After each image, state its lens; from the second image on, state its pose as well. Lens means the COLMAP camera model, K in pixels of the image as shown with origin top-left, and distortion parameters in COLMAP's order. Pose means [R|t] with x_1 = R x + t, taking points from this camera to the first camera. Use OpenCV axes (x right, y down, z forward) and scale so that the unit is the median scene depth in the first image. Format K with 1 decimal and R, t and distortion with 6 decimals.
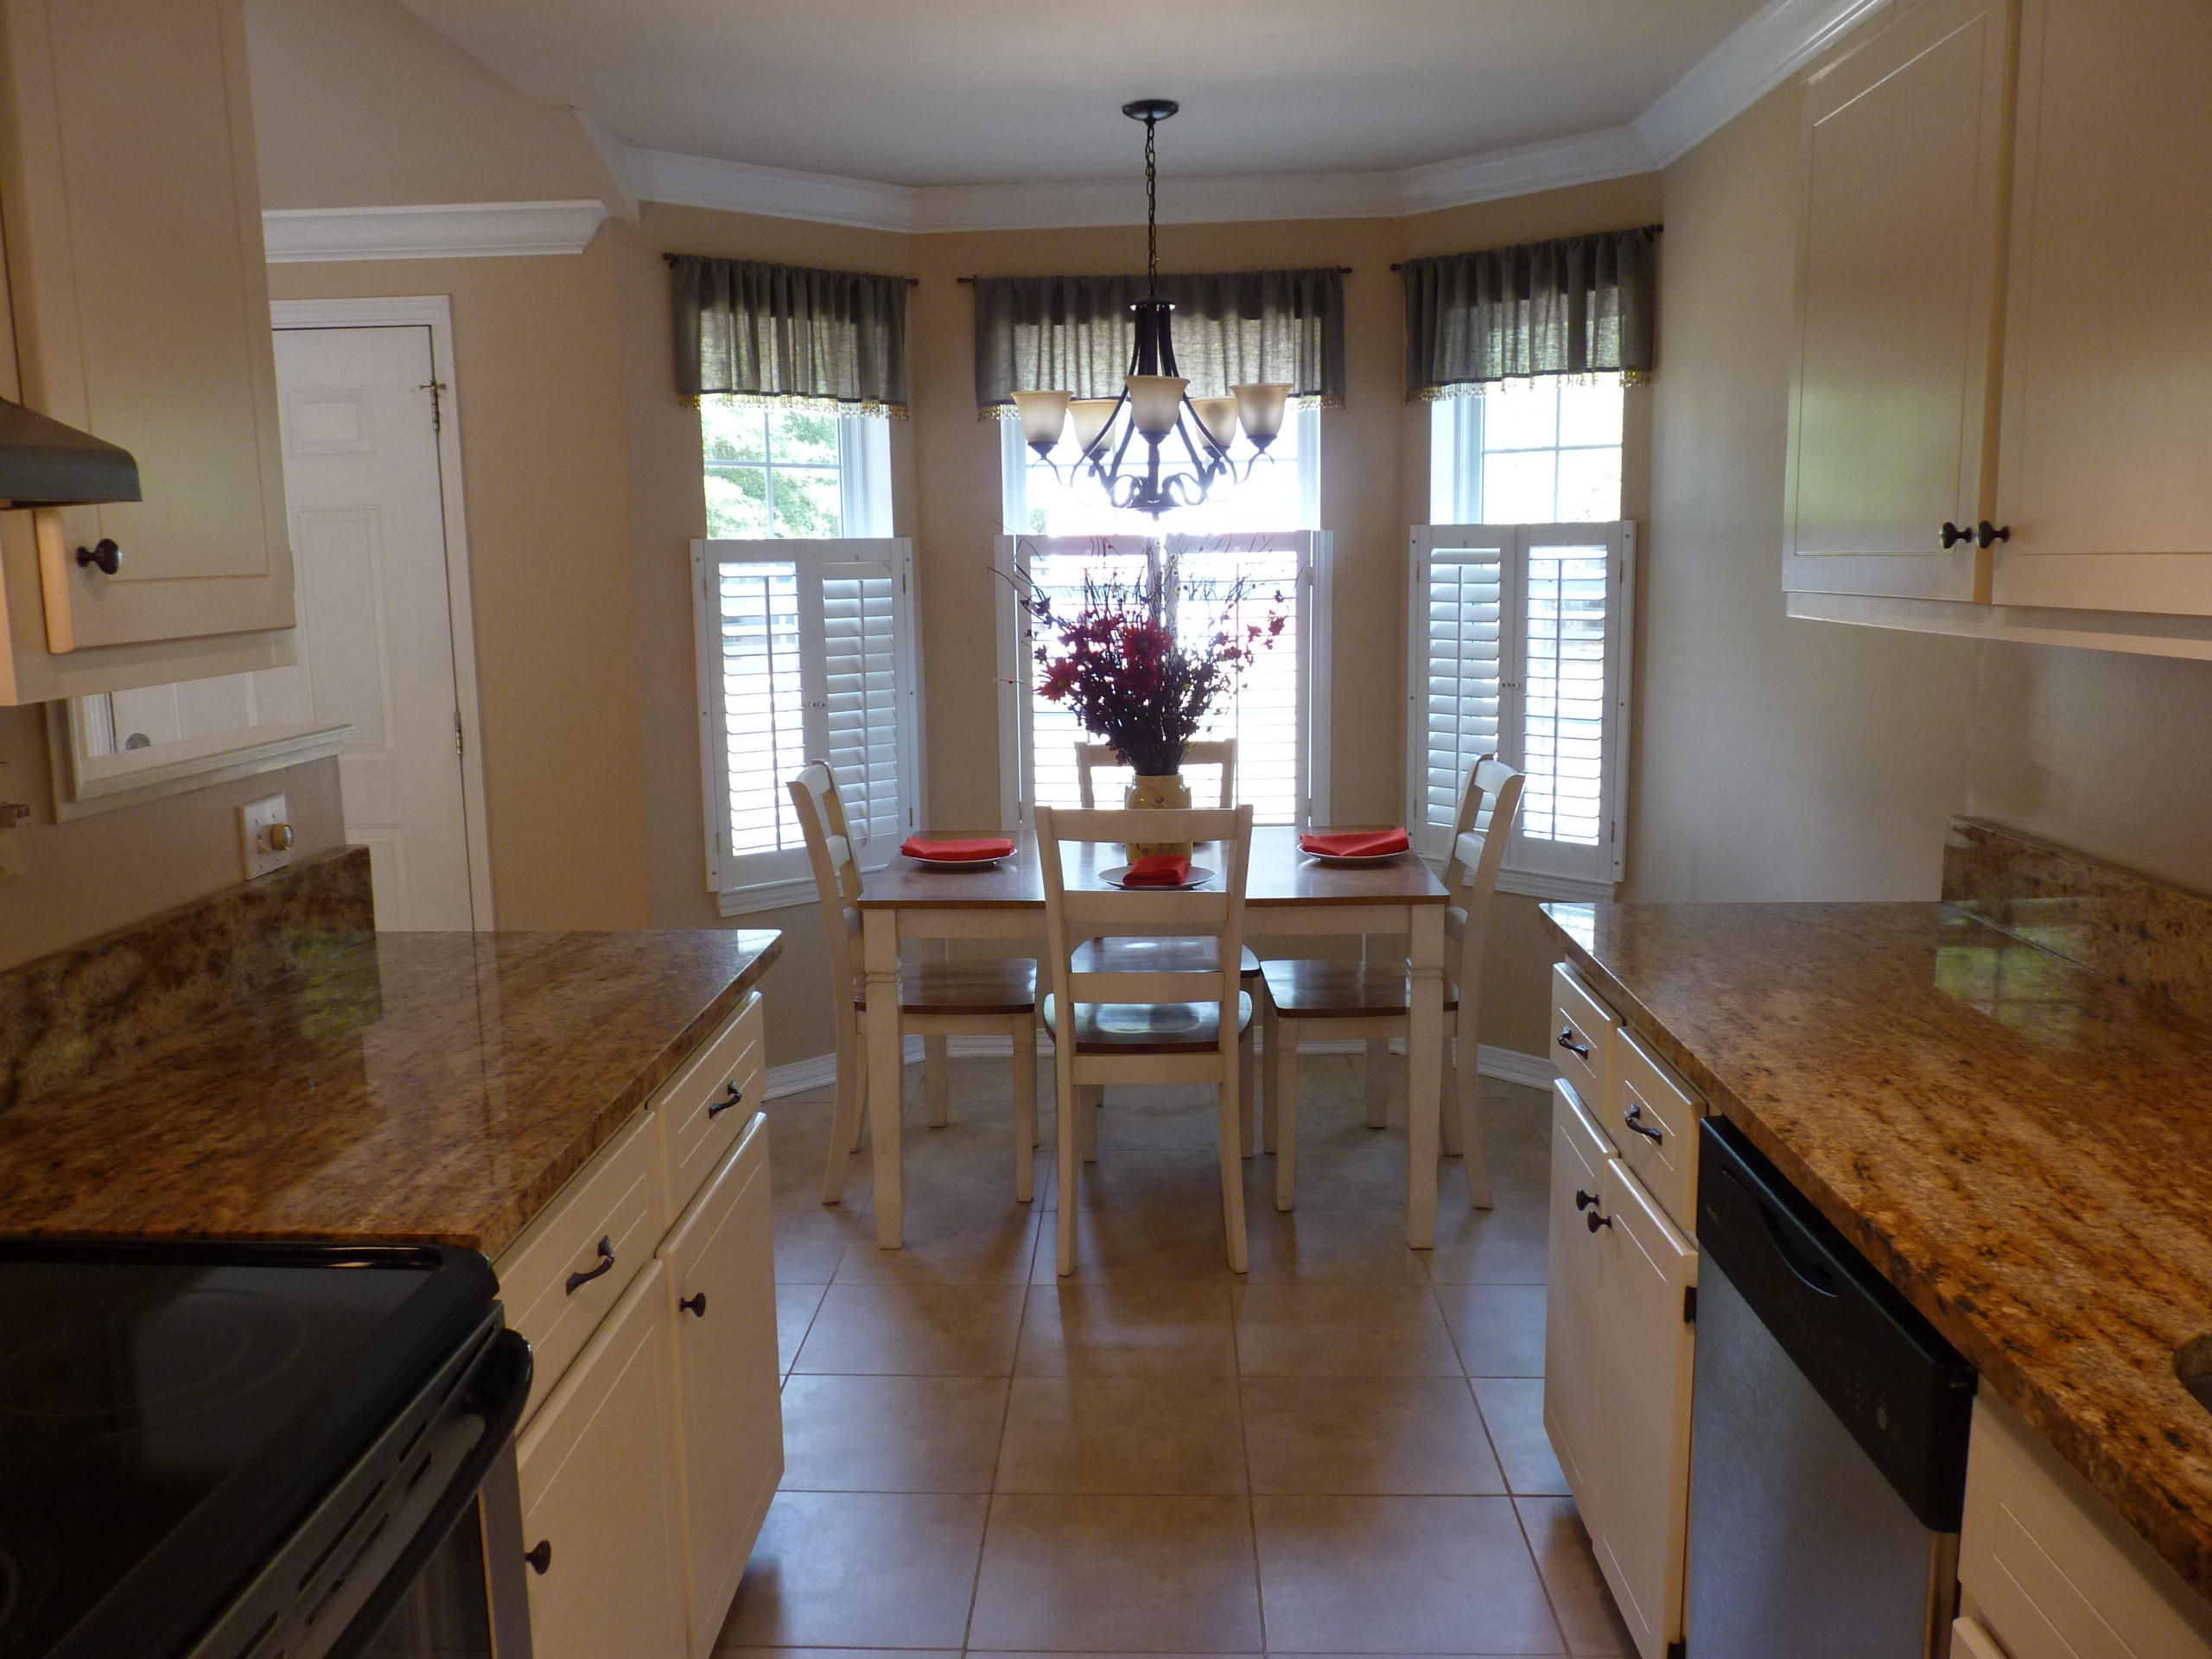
lens RADIAL K [[1772.1, 0, 1090.0], [0, 1772.1, 828.3], [0, 0, 1]] dist [-0.017463, -0.001189]
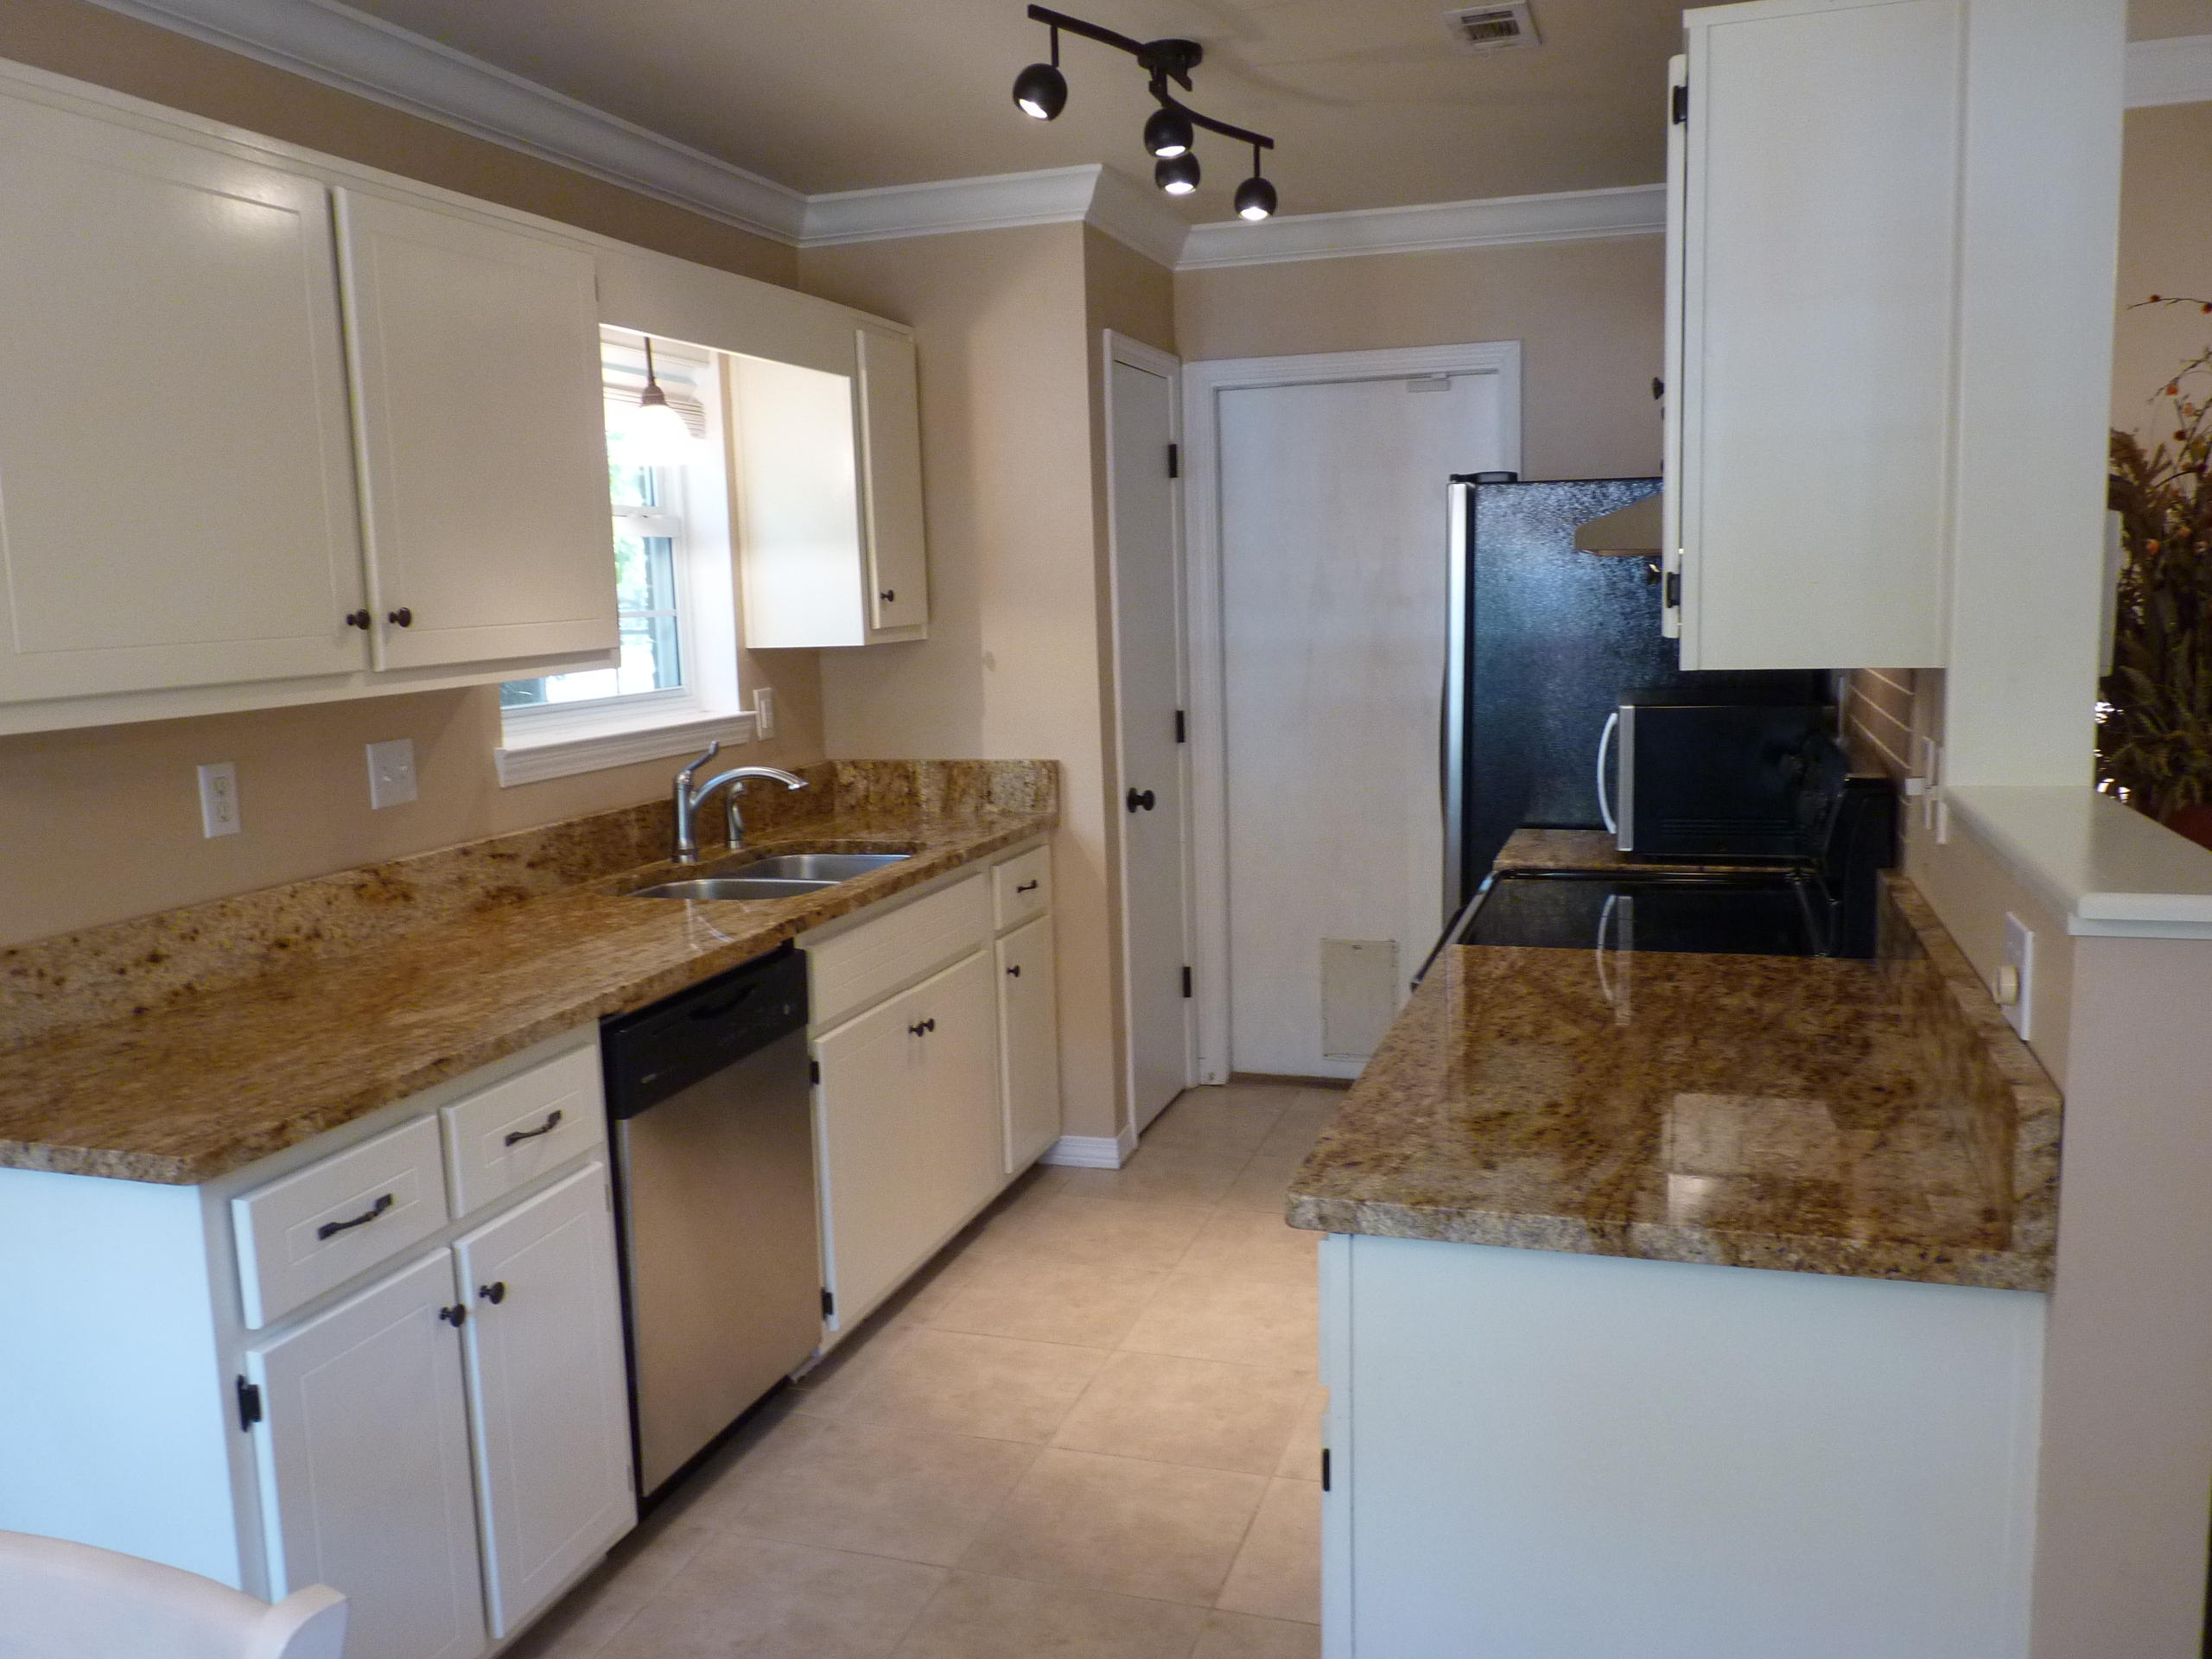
lens RADIAL K [[1772.1, 0, 1090.5], [0, 1772.1, 835.5], [0, 0, 1]] dist [-0.017463, -0.001189]
pose [[-0.960368, 0.005203, 0.278687, -0.368373], [0.087455, 0.954963, 0.283544, -0.323440], [-0.264660, 0.296679, -0.917571, 2.020447]]
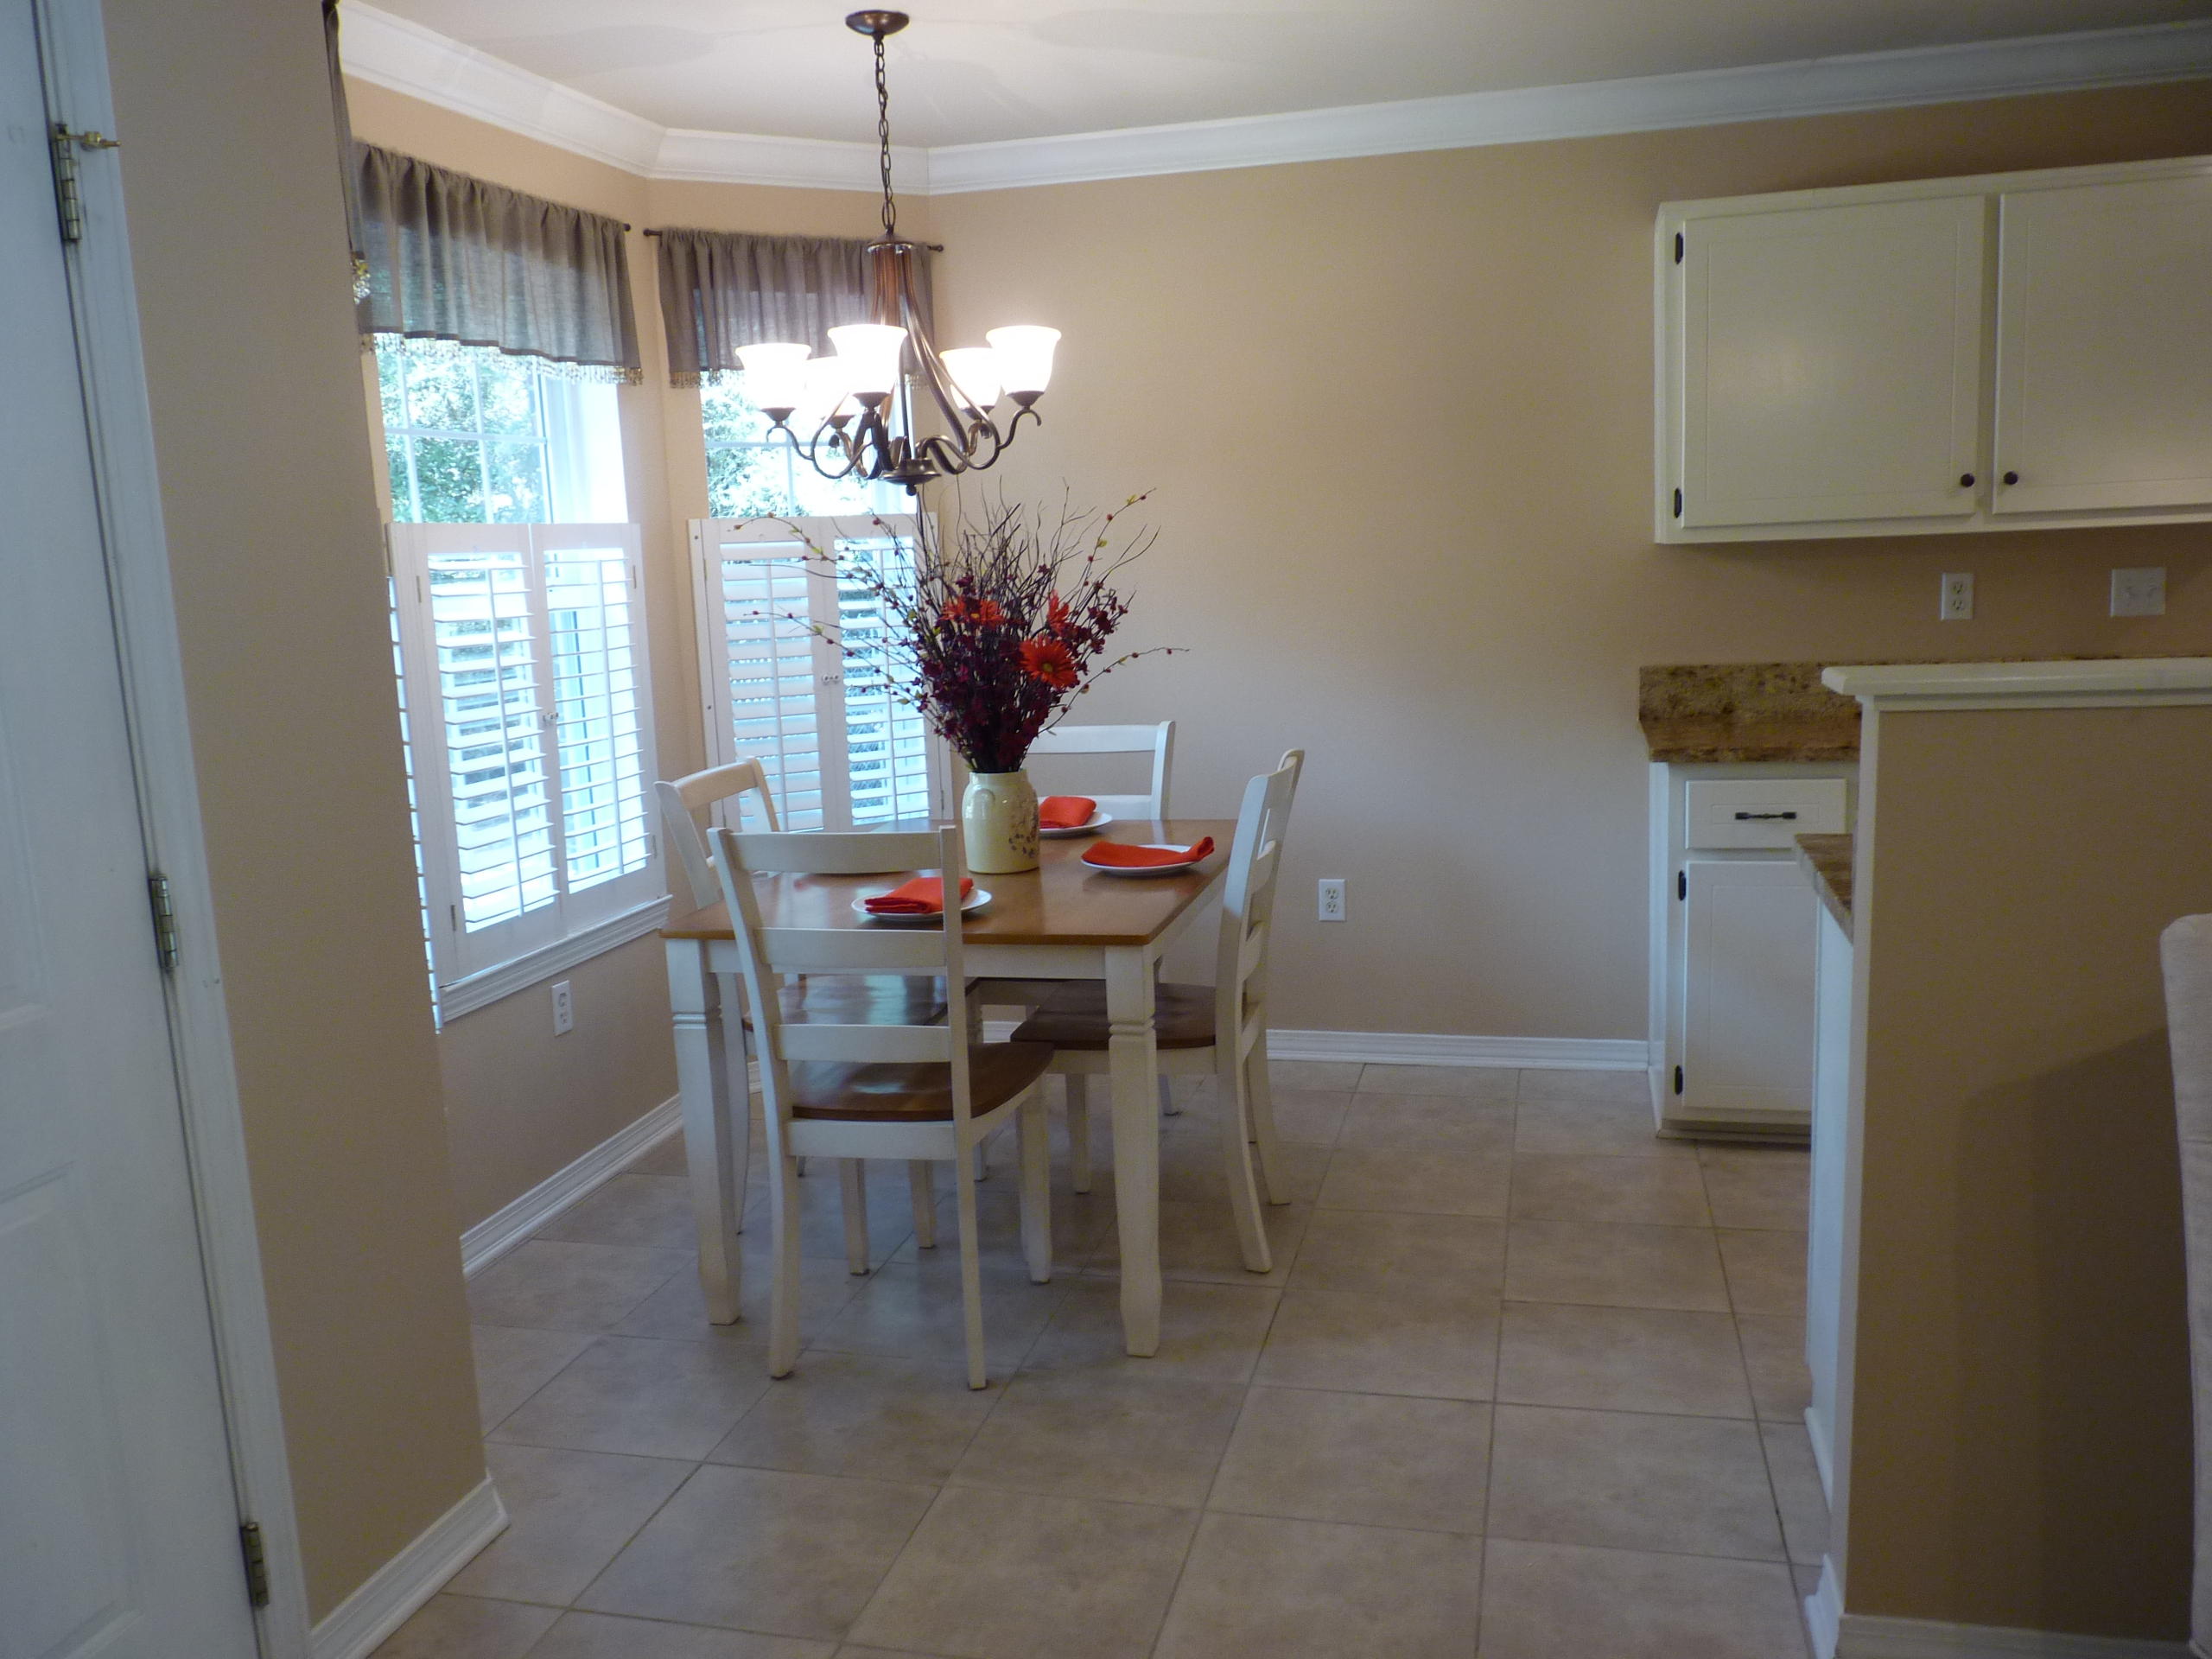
lens RADIAL K [[1772.1, 0, 1095.8], [0, 1772.1, 836.6], [0, 0, 1]] dist [-0.017463, -0.001189]
pose [[0.213153, -0.151438, 0.965211, -1.650221], [0.193064, 0.974963, 0.110332, -0.176942], [-0.957754, 0.162830, 0.237053, 1.485625]]
